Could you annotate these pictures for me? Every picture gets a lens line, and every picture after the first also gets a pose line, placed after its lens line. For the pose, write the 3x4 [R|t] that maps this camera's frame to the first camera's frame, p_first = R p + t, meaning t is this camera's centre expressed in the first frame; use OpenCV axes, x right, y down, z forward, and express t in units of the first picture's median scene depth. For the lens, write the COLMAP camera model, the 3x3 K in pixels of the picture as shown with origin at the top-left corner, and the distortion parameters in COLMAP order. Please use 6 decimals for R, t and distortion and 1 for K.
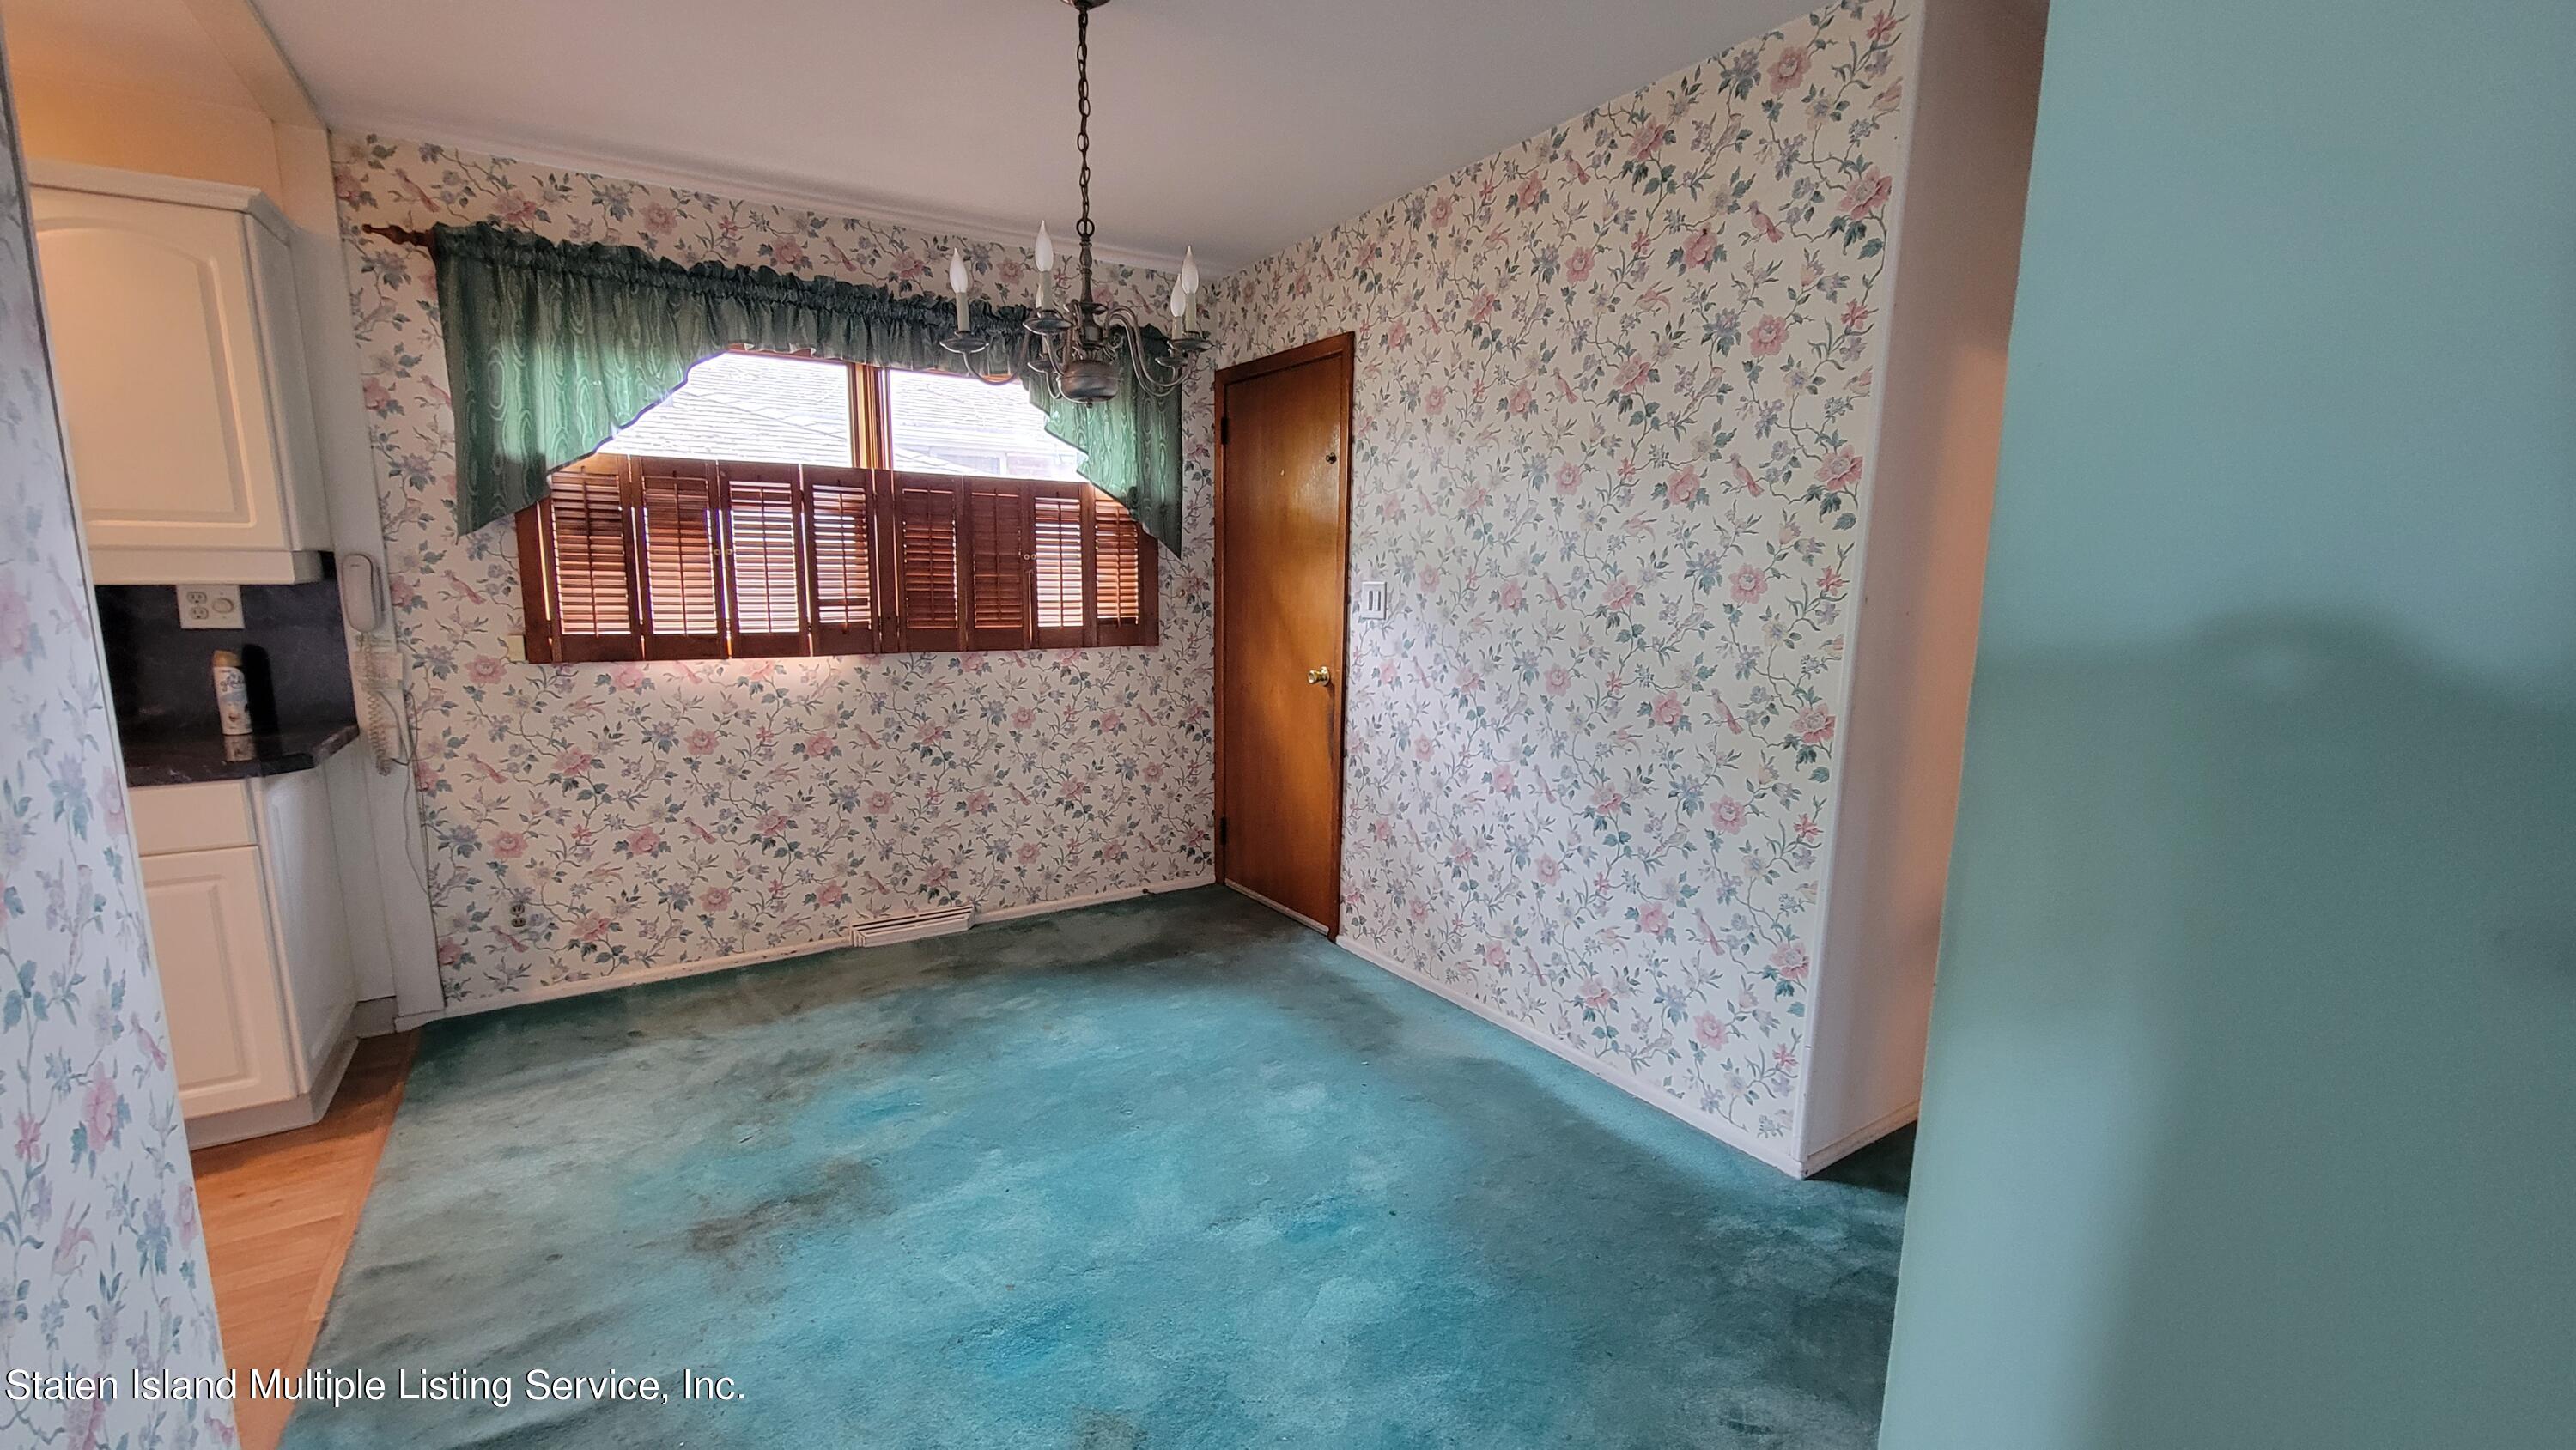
lens RADIAL K [[1058.2, 0, 1273.0], [0, 1058.2, 740.6], [0, 0, 1]] dist [-0.003004, -0.000045]
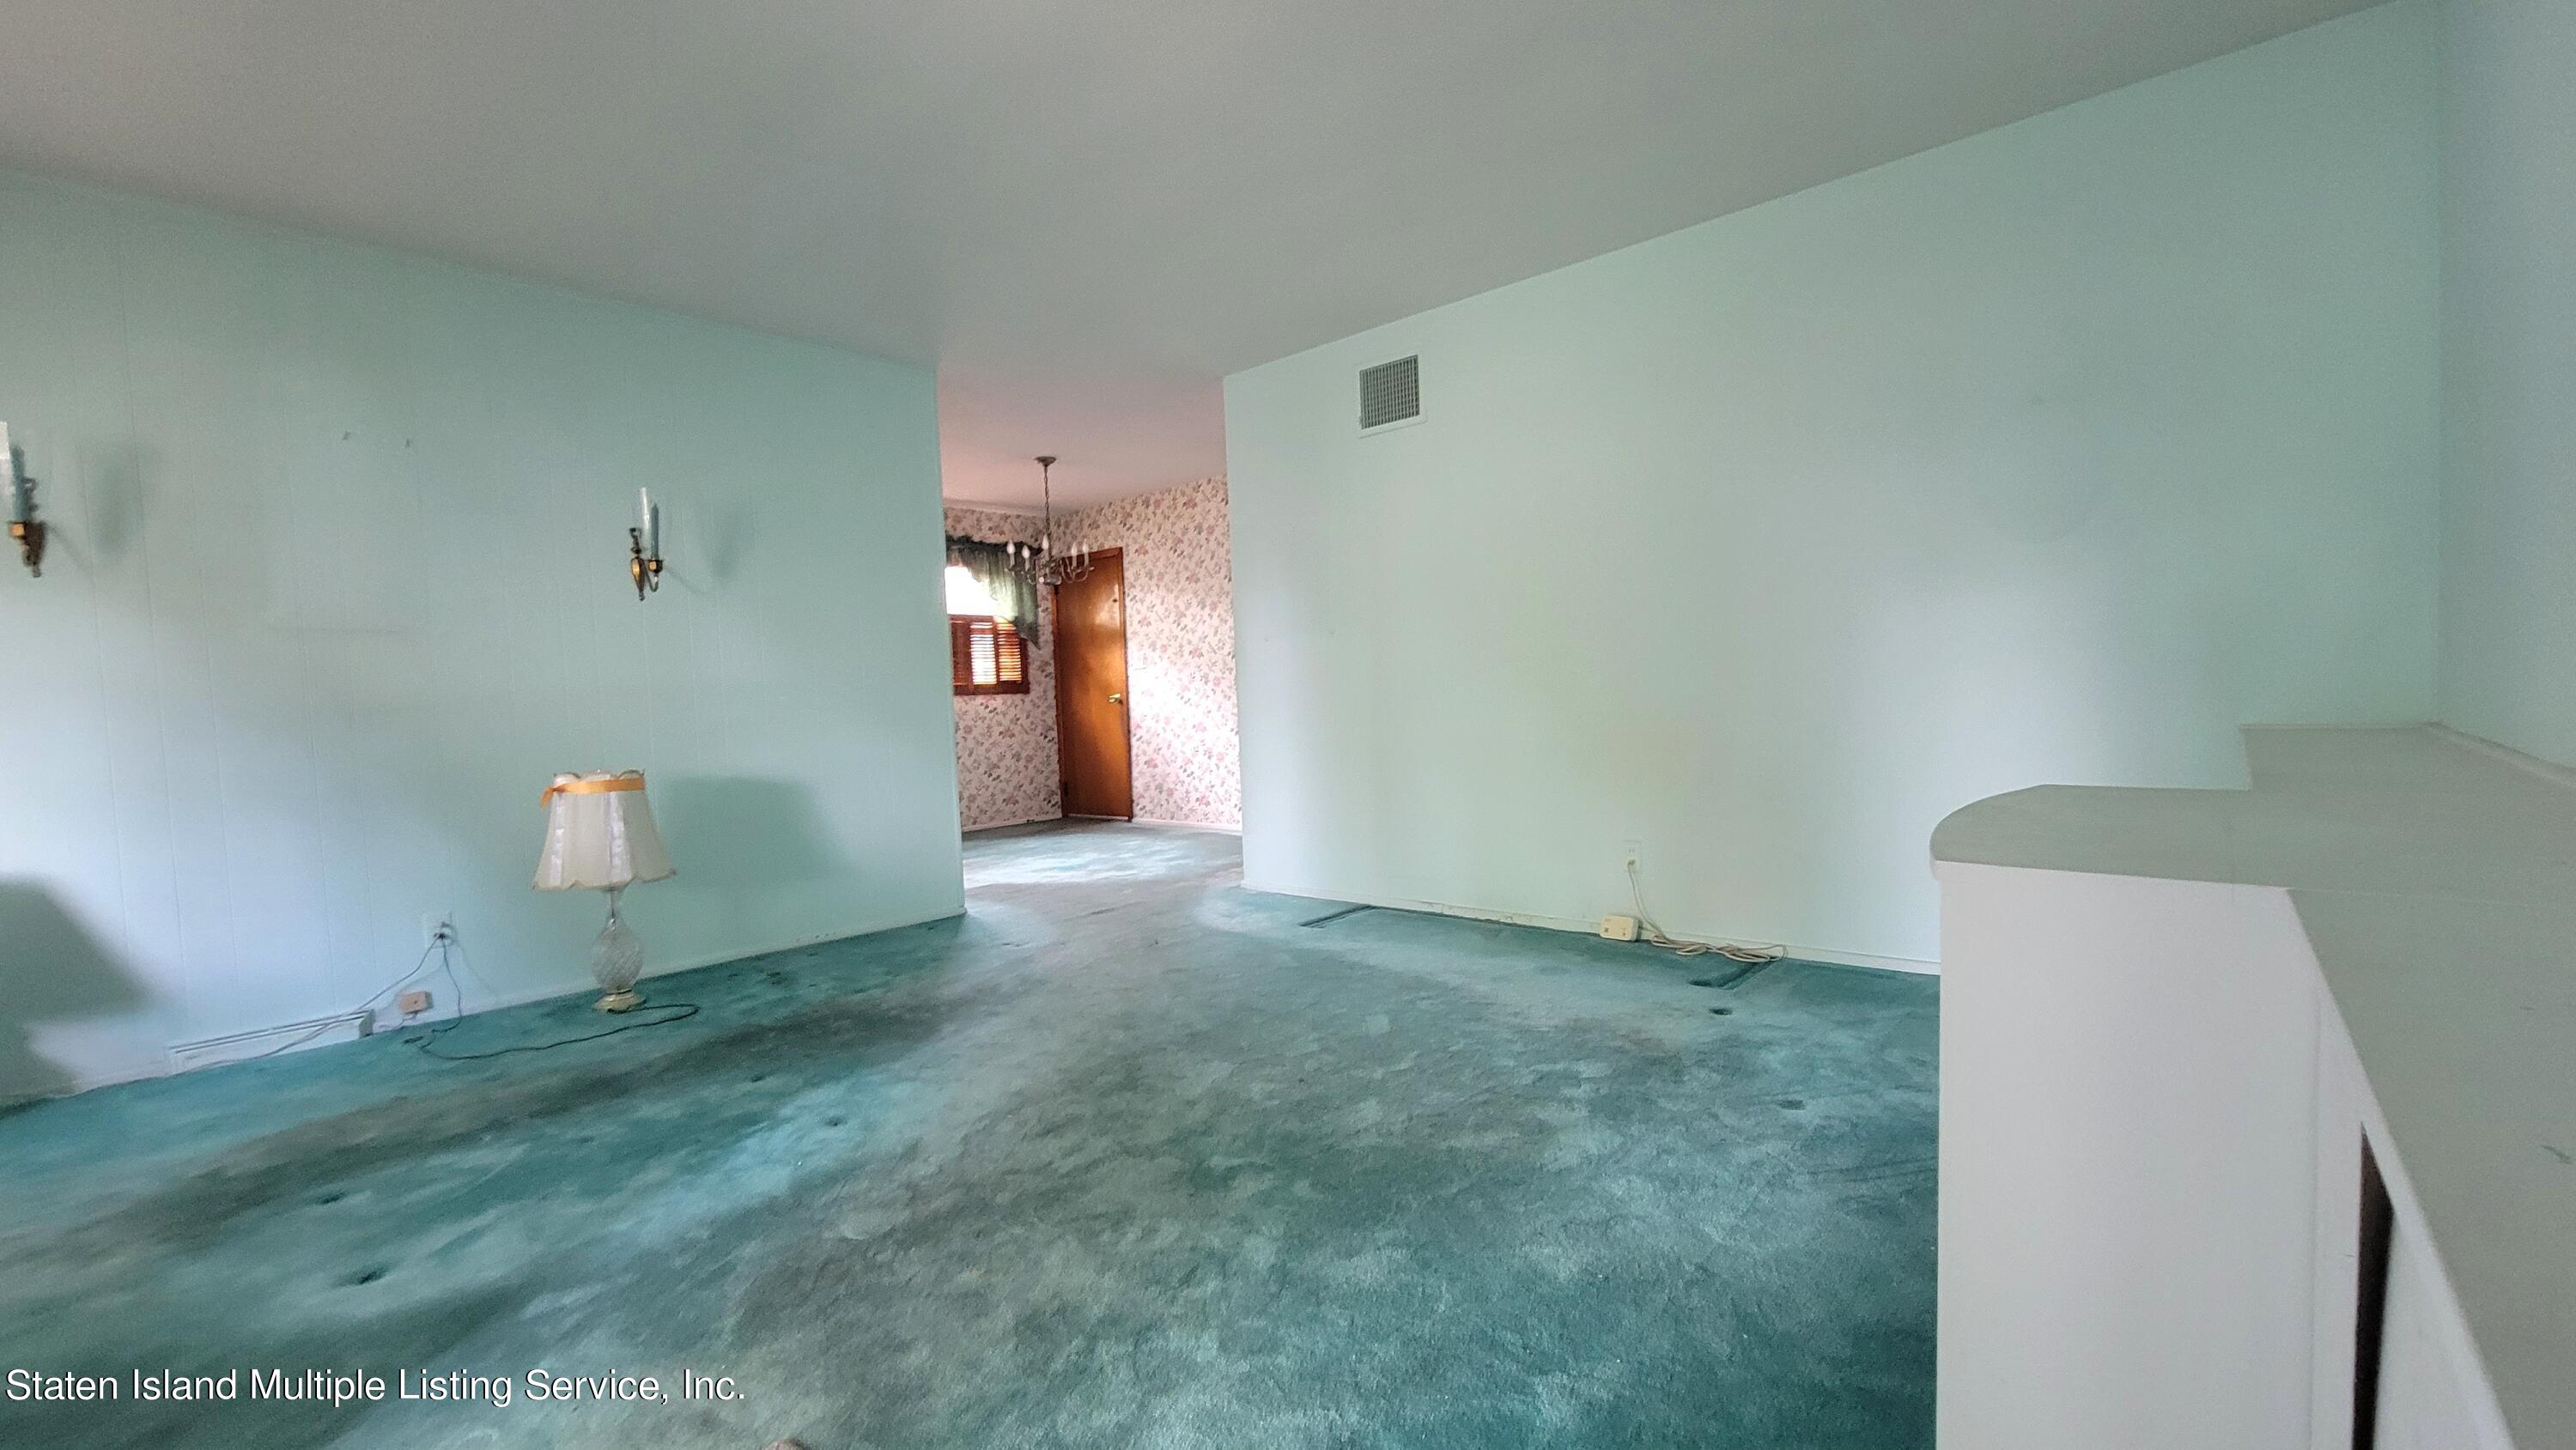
lens RADIAL K [[1058.2, 0, 1273.0], [0, 1058.2, 740.6], [0, 0, 1]] dist [-0.003004, -0.000045]
pose [[0.962726, -0.059857, 0.263771, -0.227591], [0.091808, 0.989626, -0.110510, 0.300042], [-0.254420, 0.130607, 0.958234, -1.173673]]
